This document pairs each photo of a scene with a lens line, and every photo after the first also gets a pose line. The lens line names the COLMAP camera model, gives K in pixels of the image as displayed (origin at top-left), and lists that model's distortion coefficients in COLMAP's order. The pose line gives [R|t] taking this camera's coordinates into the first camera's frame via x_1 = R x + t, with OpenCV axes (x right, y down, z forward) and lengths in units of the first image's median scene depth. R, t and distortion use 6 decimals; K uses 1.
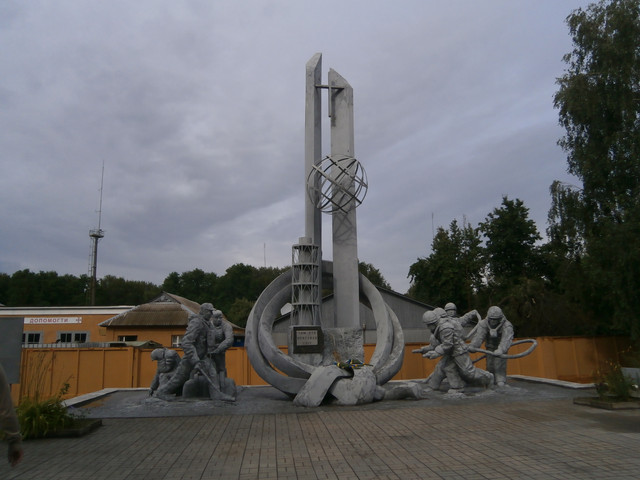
lens RADIAL K [[503.4, 0, 316.4], [0, 503.4, 240.9], [0, 0, 1]] dist [-0.069419, 0.064055]
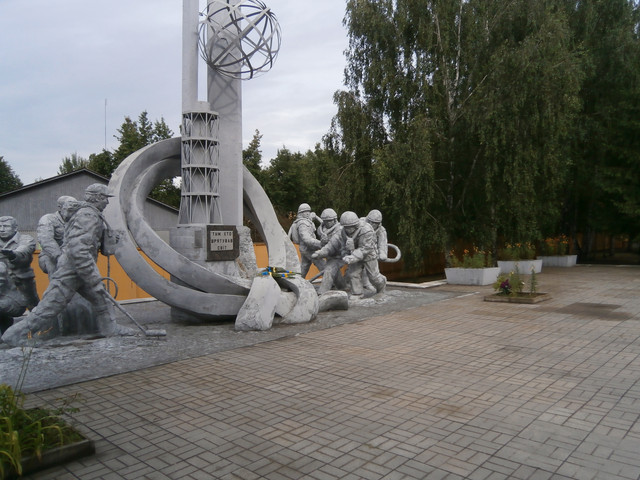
lens RADIAL K [[503.4, 0, 316.4], [0, 503.4, 240.9], [0, 0, 1]] dist [-0.069419, 0.064055]
pose [[0.734887, 0.002290, 0.678186, -0.346276], [-0.134145, 0.980728, 0.142050, 0.058023], [-0.664791, -0.195366, 0.721031, 0.310389]]
